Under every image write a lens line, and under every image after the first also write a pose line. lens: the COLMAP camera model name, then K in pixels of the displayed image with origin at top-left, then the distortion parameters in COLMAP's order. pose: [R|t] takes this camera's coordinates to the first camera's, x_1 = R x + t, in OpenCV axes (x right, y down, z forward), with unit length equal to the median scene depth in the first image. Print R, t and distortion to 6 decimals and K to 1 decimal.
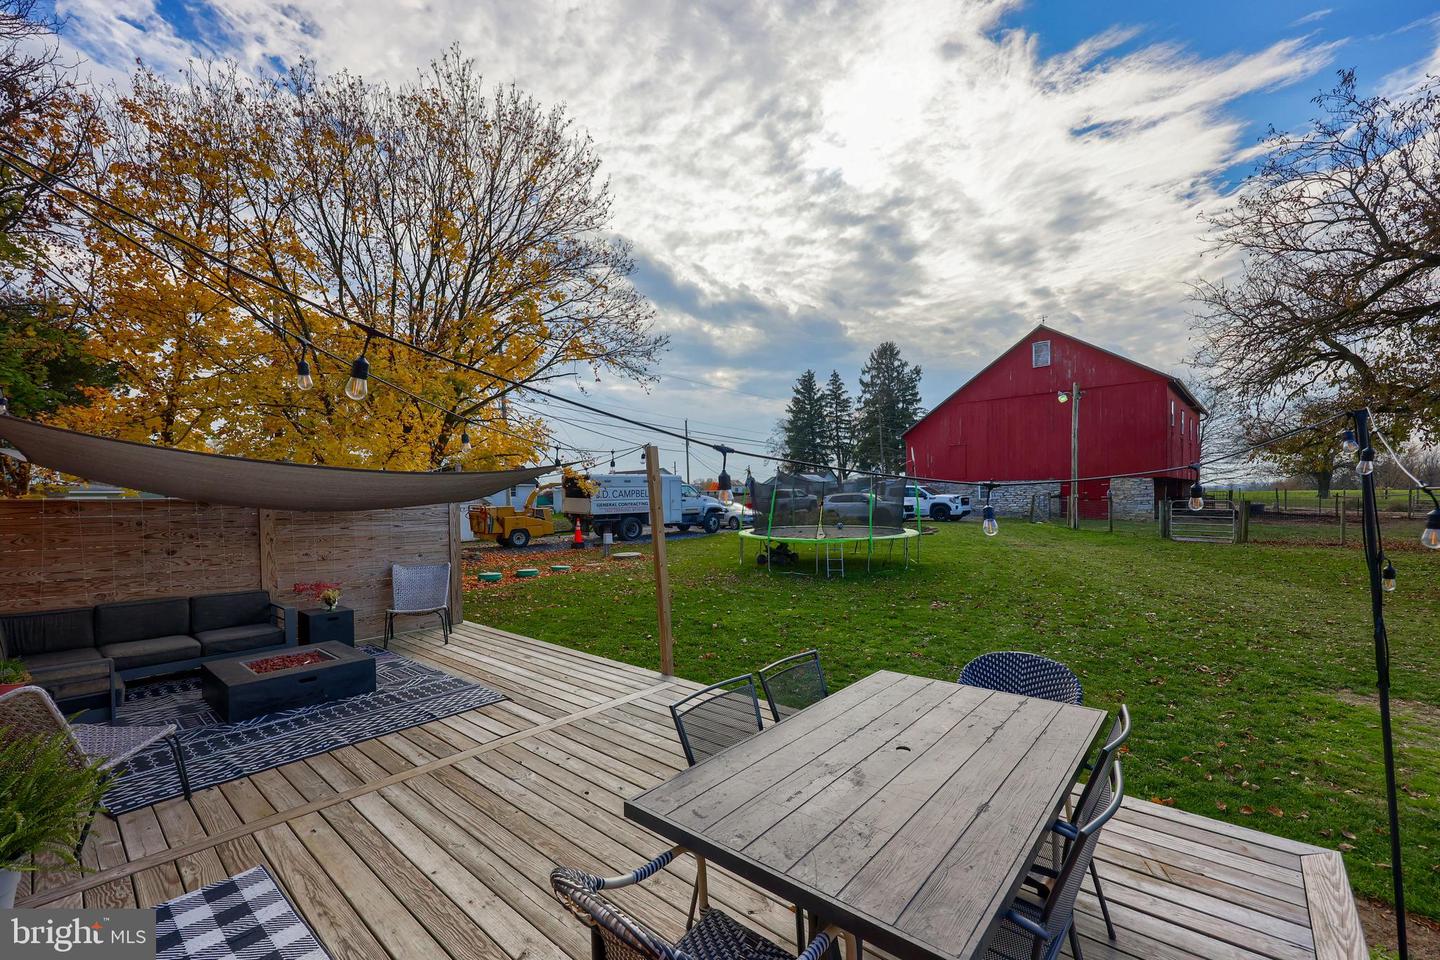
lens RADIAL K [[585.0, 0, 720.0], [0, 585.0, 480.0], [0, 0, 1]] dist [0.001112, 0.000103]
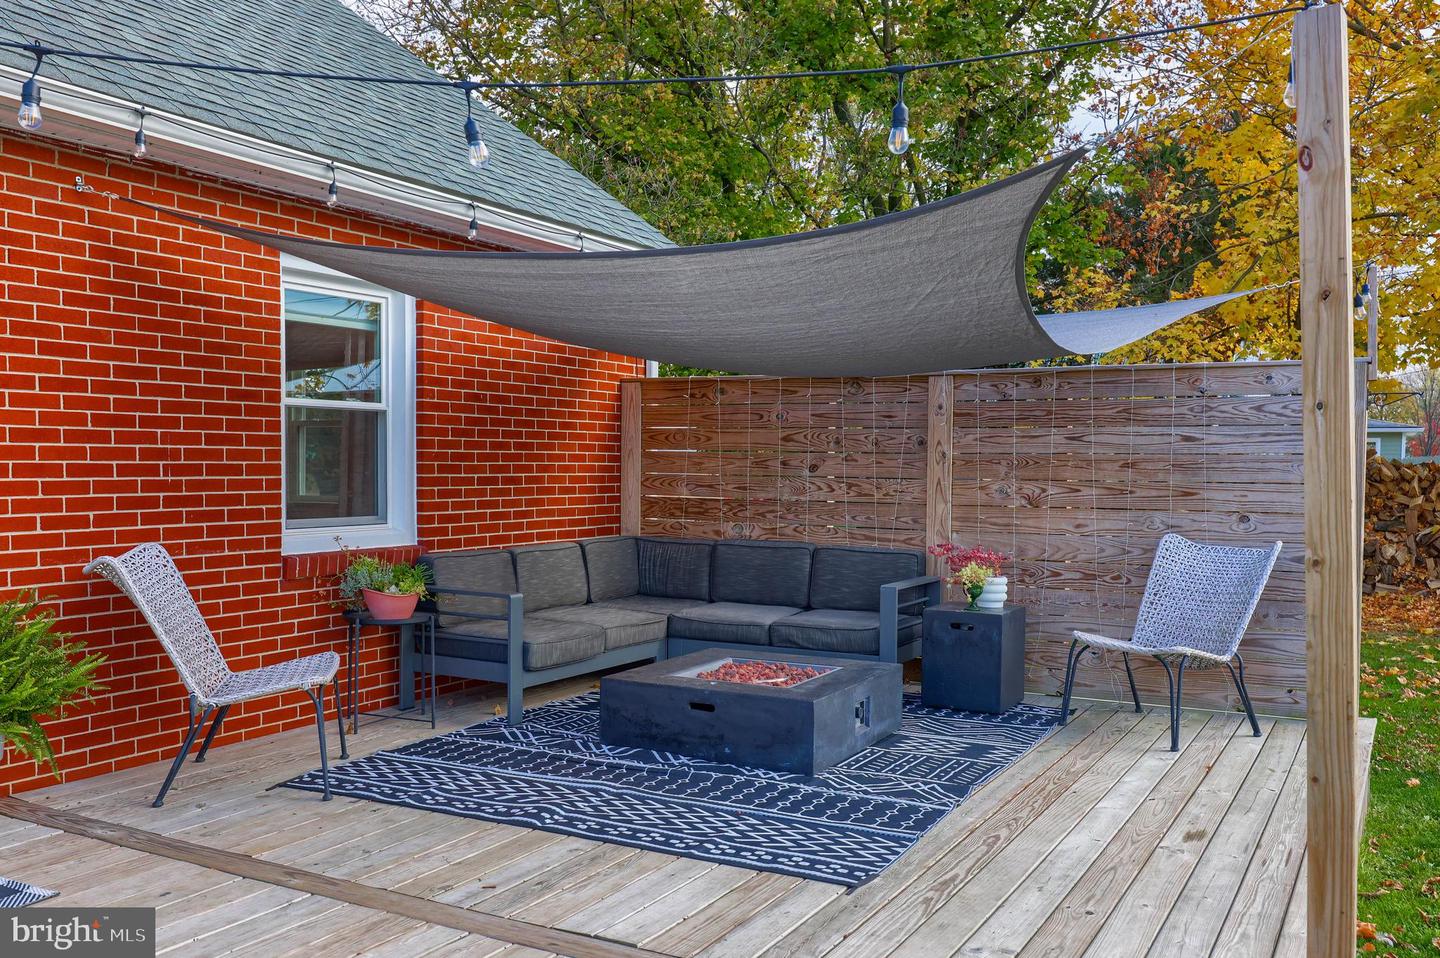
lens RADIAL K [[1293.9, 0, 720.0], [0, 1293.9, 479.0], [0, 0, 1]] dist [-0.006760, -0.002540]
pose [[0.204541, 0.031422, -0.978354, 0.248456], [0.015861, 0.999247, 0.035409, 0.072579], [0.978729, -0.022761, 0.203889, 0.531617]]
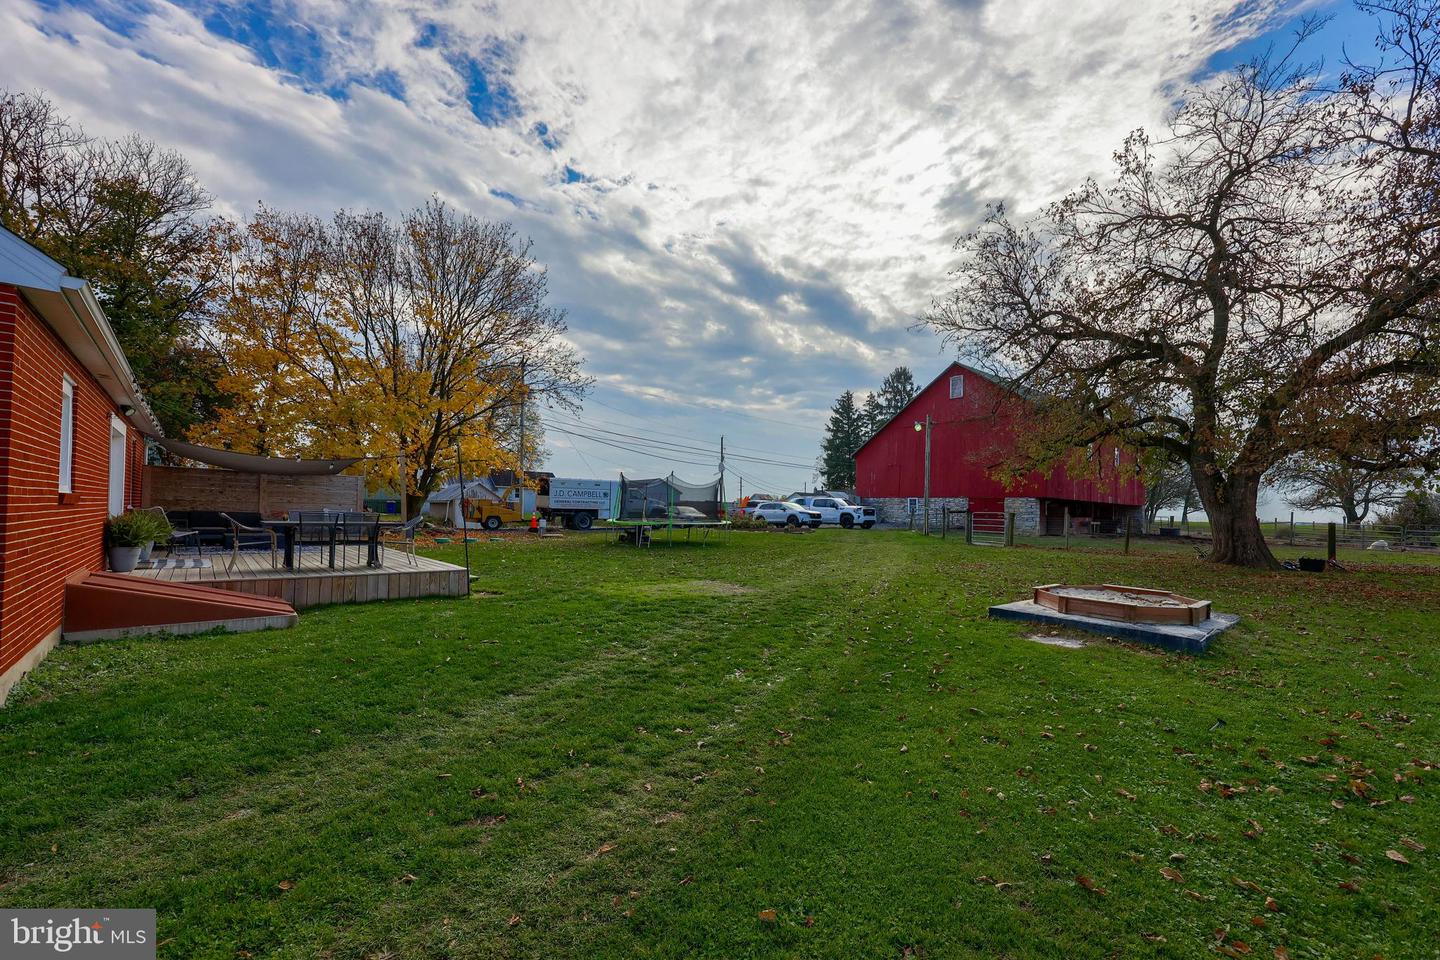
lens RADIAL K [[600.1, 0, 720.0], [0, 600.1, 480.0], [0, 0, 1]] dist [0.000407, 0.000085]
pose [[0.987799, 0.032165, -0.152374, 1.135502], [-0.036542, 0.998993, -0.026016, 0.052797], [0.151384, 0.031266, 0.987980, -0.869175]]
